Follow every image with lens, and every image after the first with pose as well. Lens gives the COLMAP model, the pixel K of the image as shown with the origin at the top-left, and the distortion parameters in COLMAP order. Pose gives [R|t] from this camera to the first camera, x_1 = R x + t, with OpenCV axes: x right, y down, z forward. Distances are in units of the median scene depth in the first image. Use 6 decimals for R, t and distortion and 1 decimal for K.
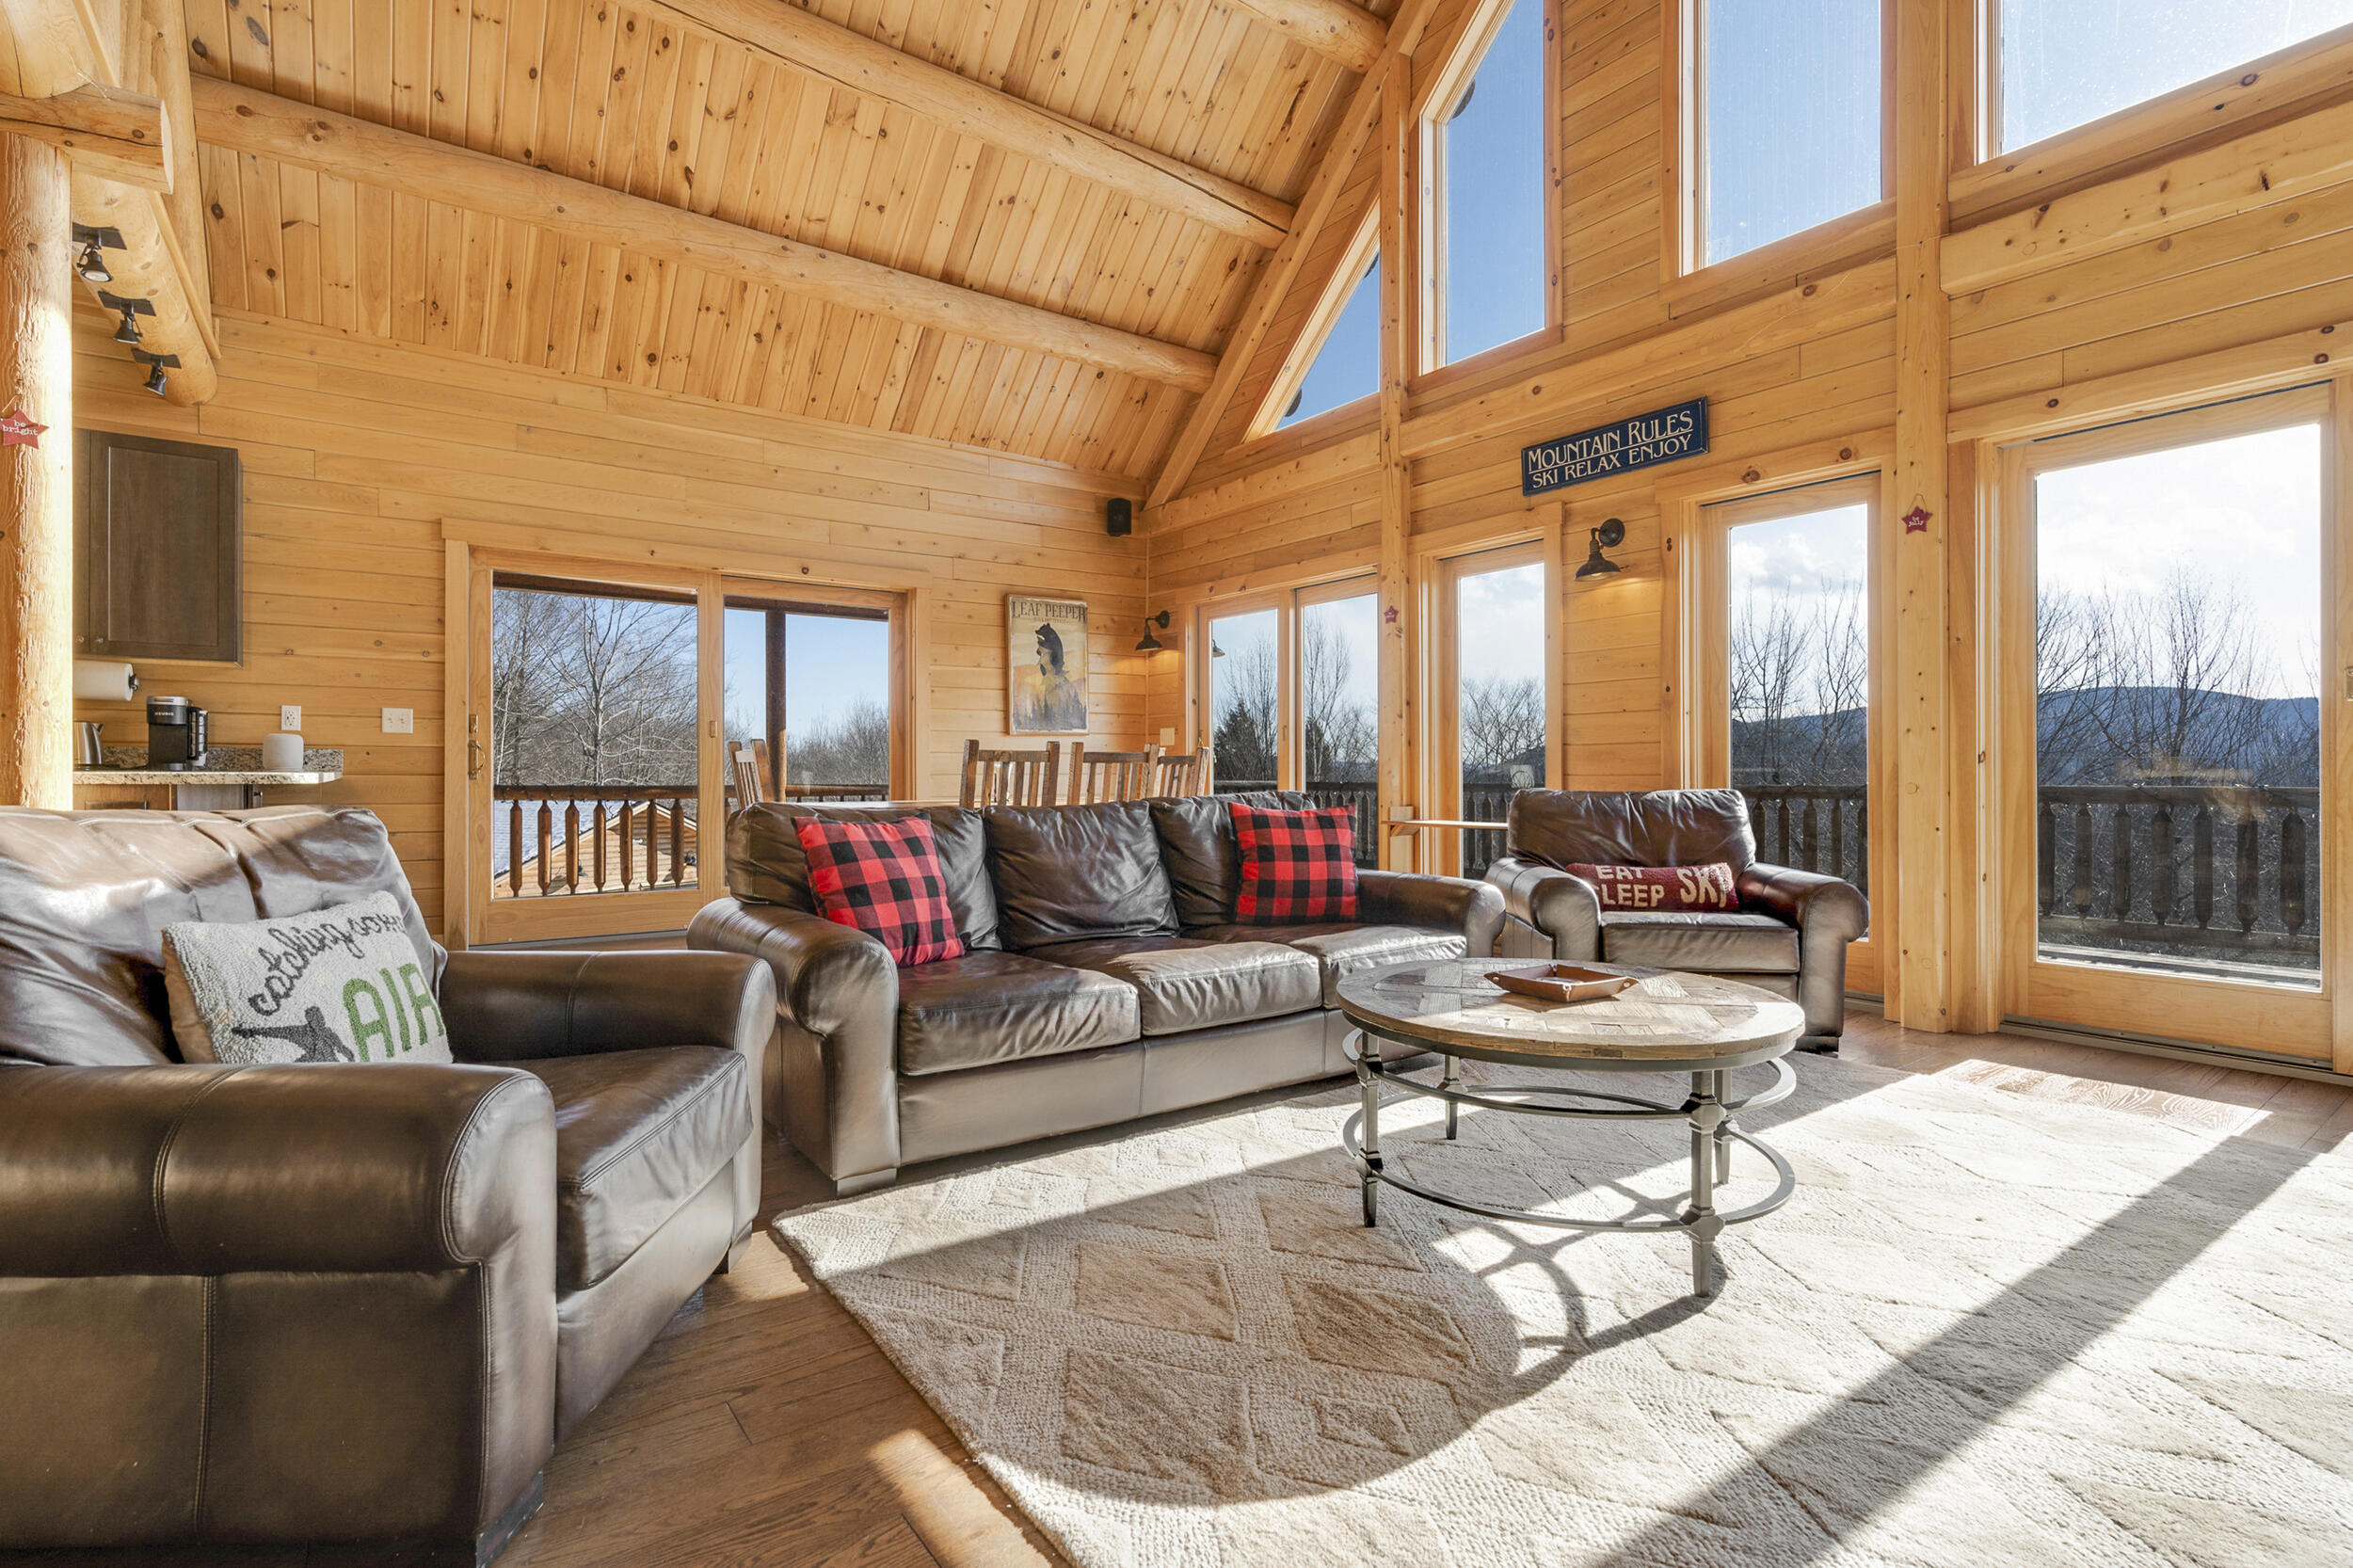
lens RADIAL K [[1124.5, 0, 1183.9], [0, 1124.5, 778.9], [0, 0, 1]] dist [-0.007537, 0.002151]
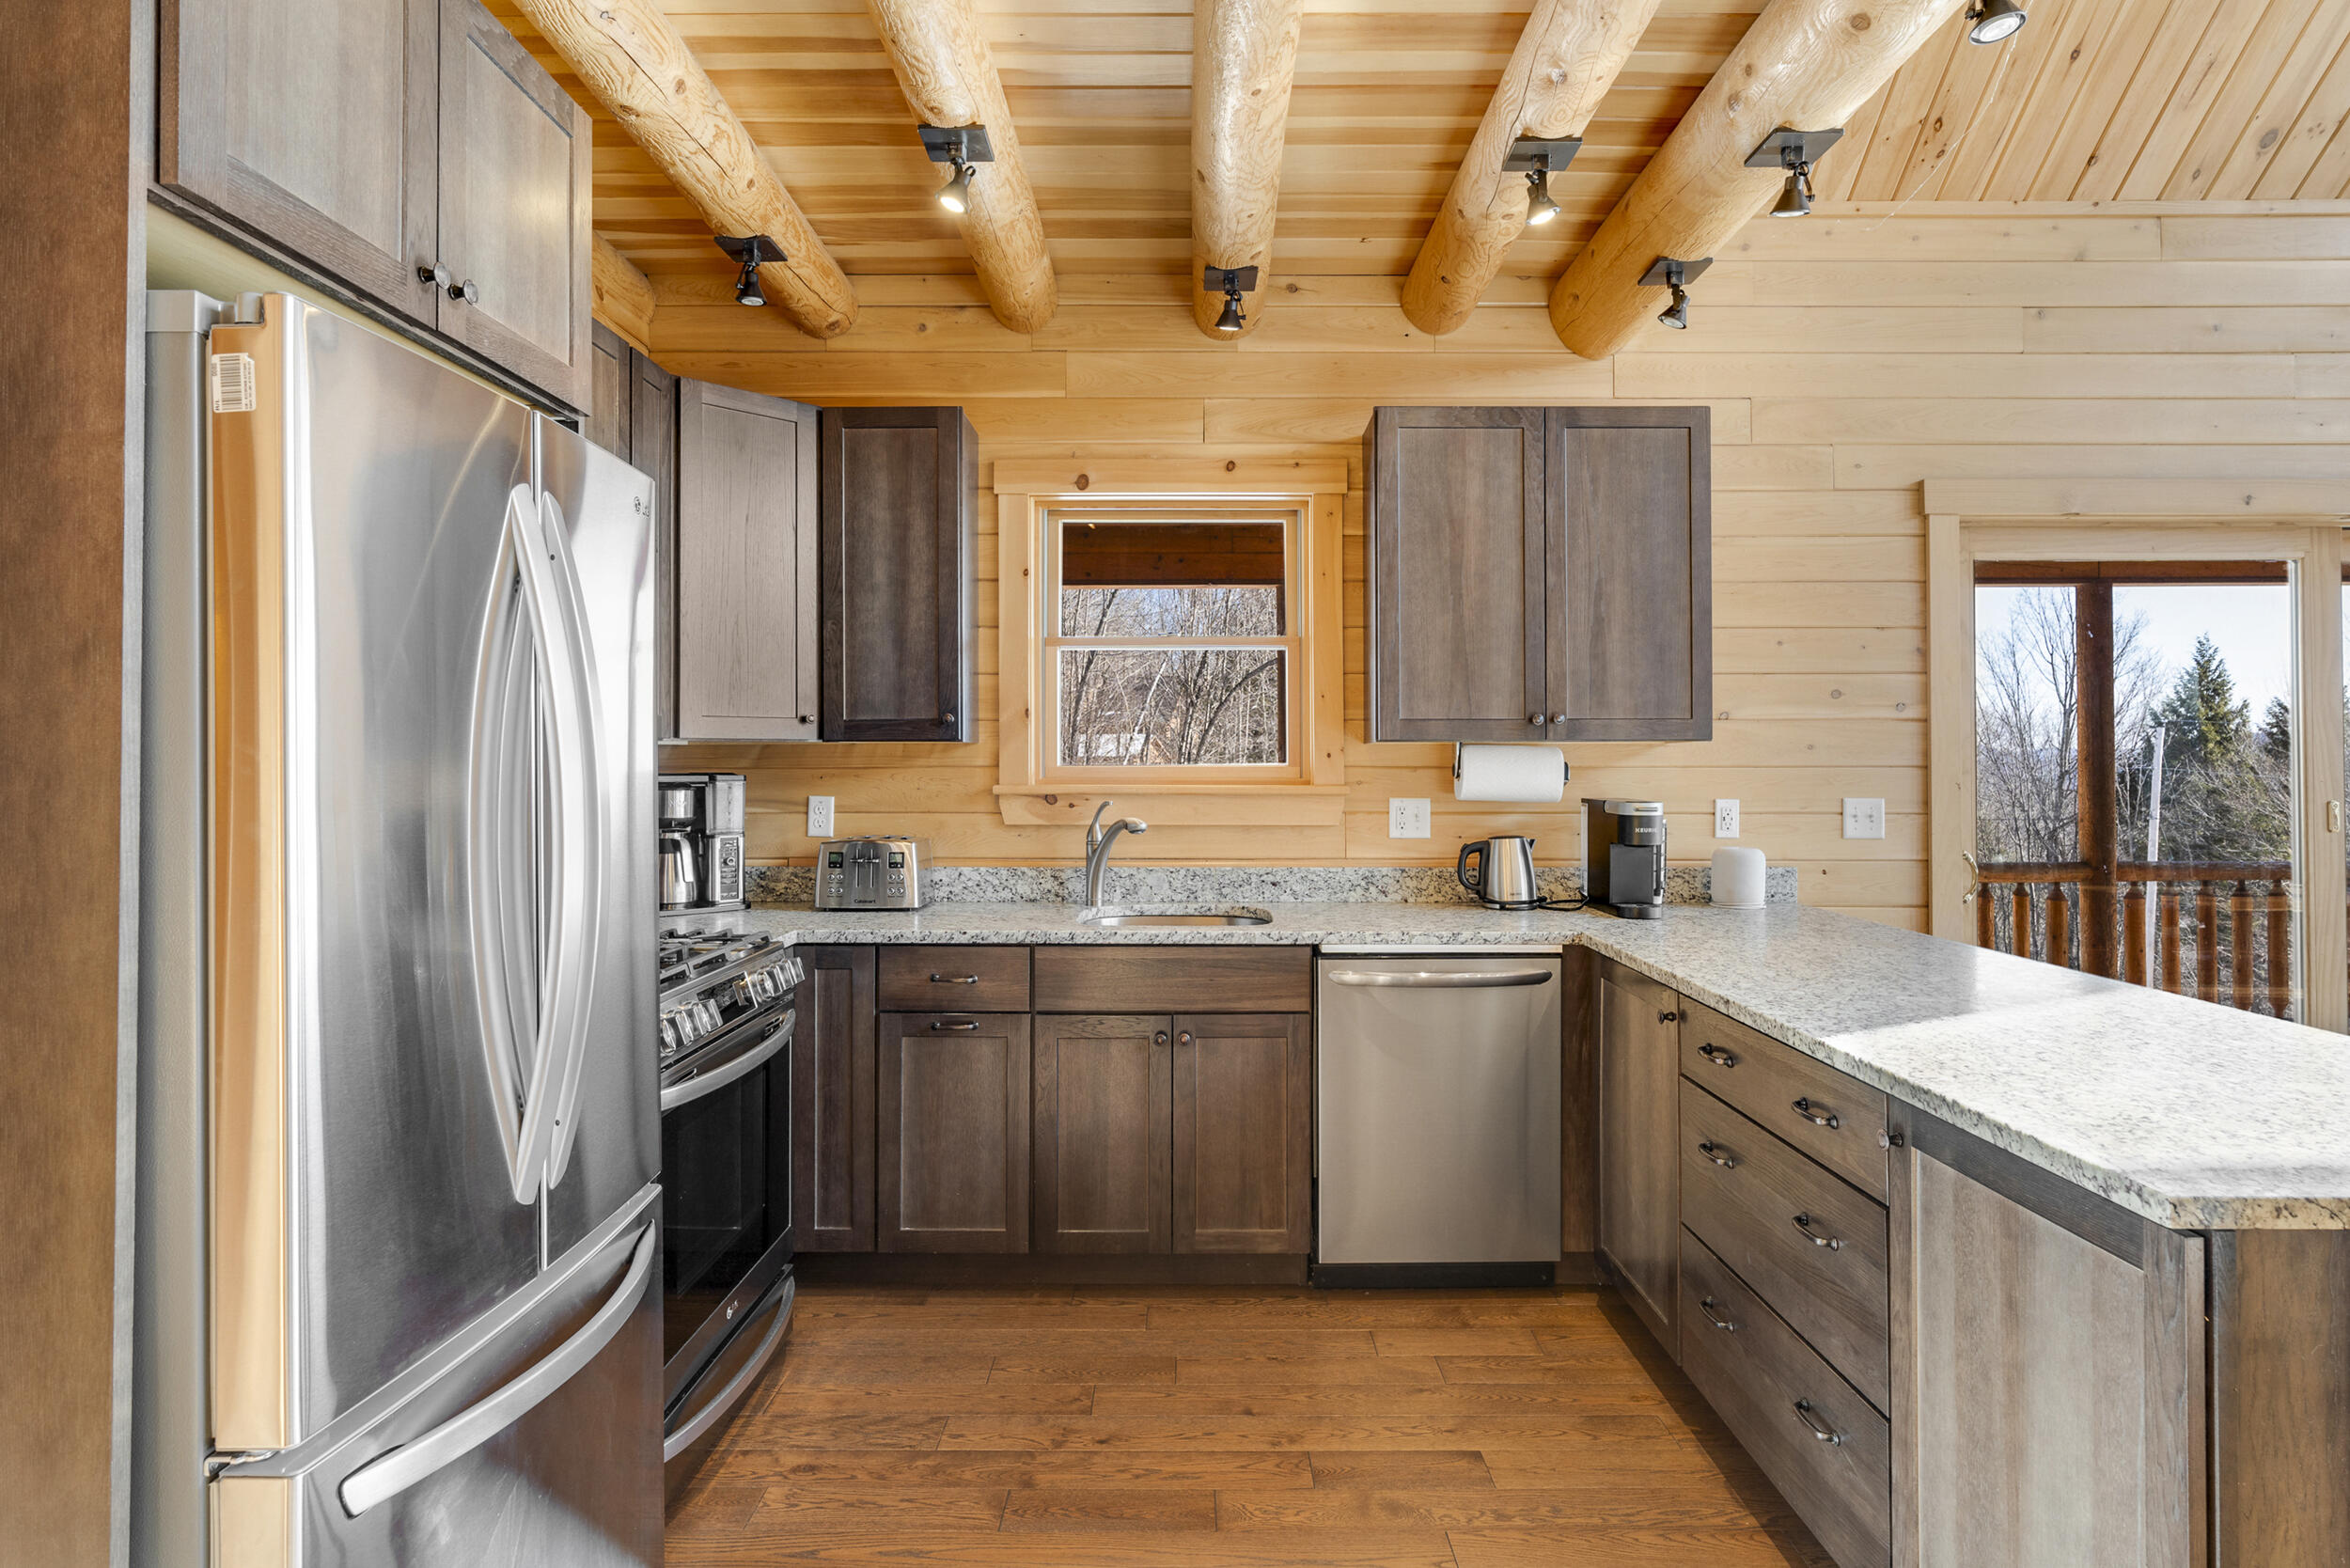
lens RADIAL K [[1269.8, 0, 1171.6], [0, 1269.8, 750.1], [0, 0, 1]] dist [0.002552, 0.000099]
pose [[0.810066, -0.008374, -0.586279, -0.461651], [0.002063, 0.999933, -0.011432, -0.063135], [0.586336, 0.008051, 0.810028, 0.163329]]
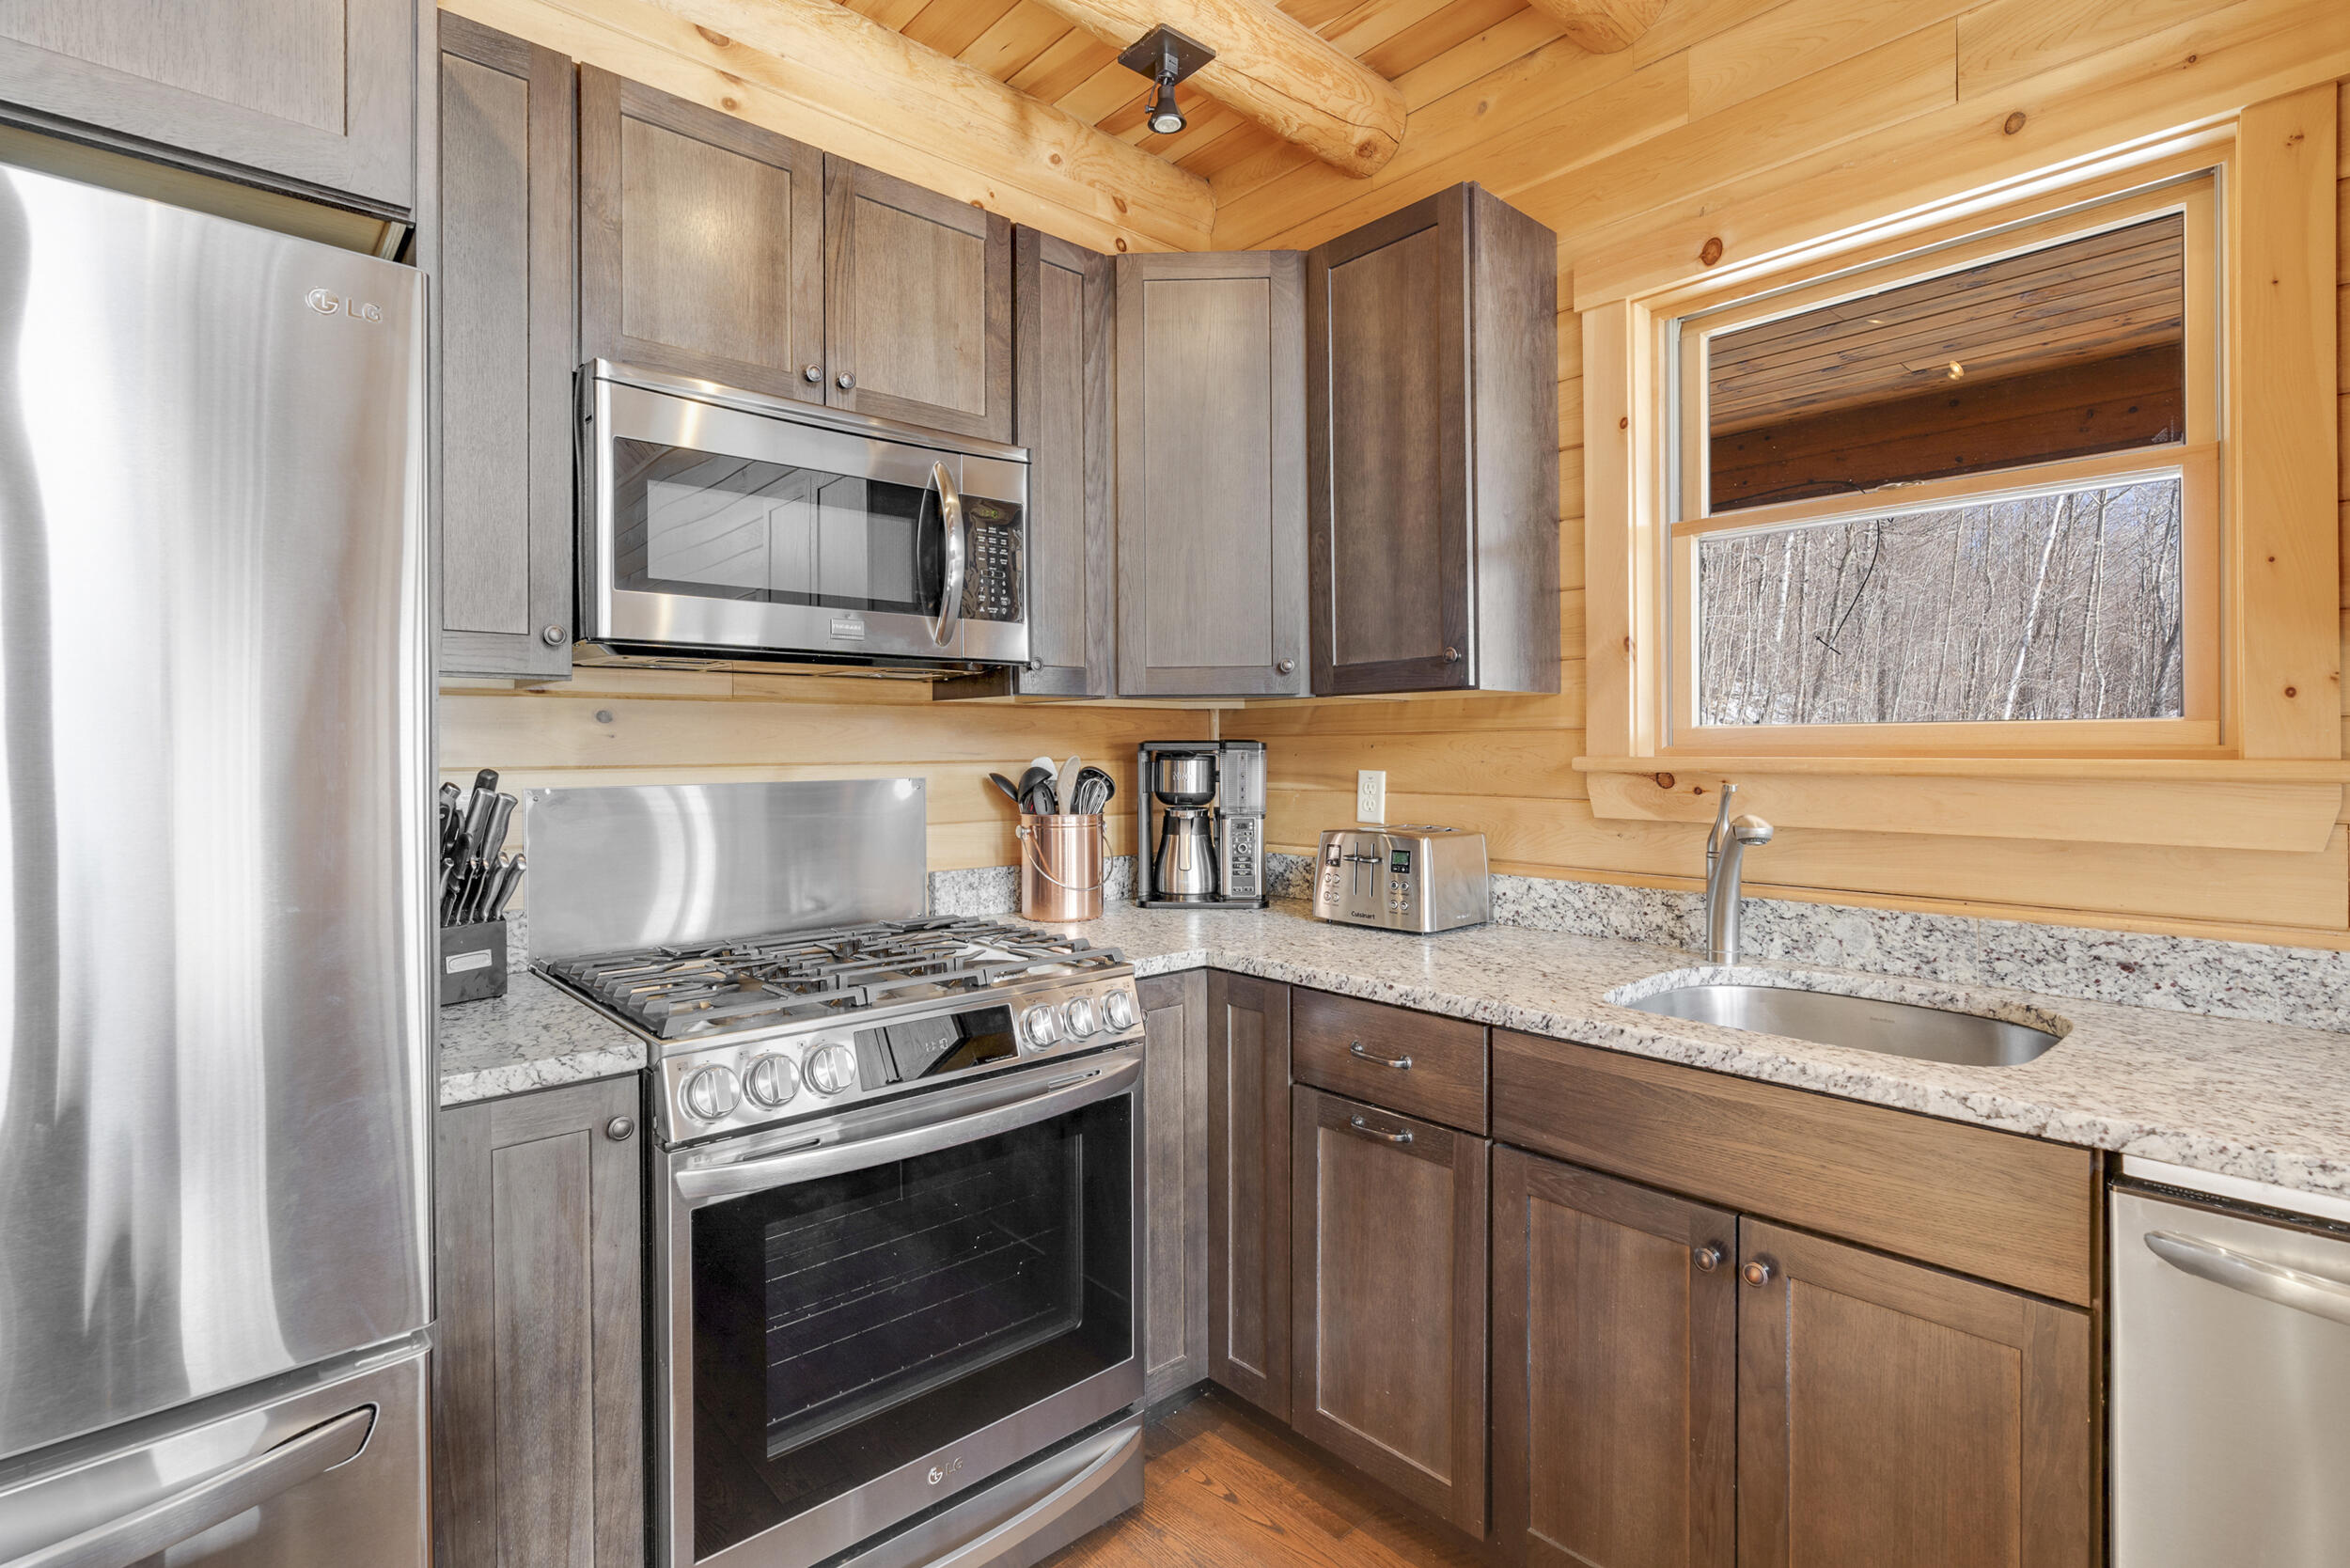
lens RADIAL K [[1123.1, 0, 1168.3], [0, 1123.1, 749.4], [0, 0, 1]] dist [-0.007537, 0.002151]
pose [[0.123461, -0.002648, -0.992346, -0.542004], [0.001949, 0.999995, -0.002426, -0.056165], [0.992348, -0.001635, 0.123465, 0.403254]]
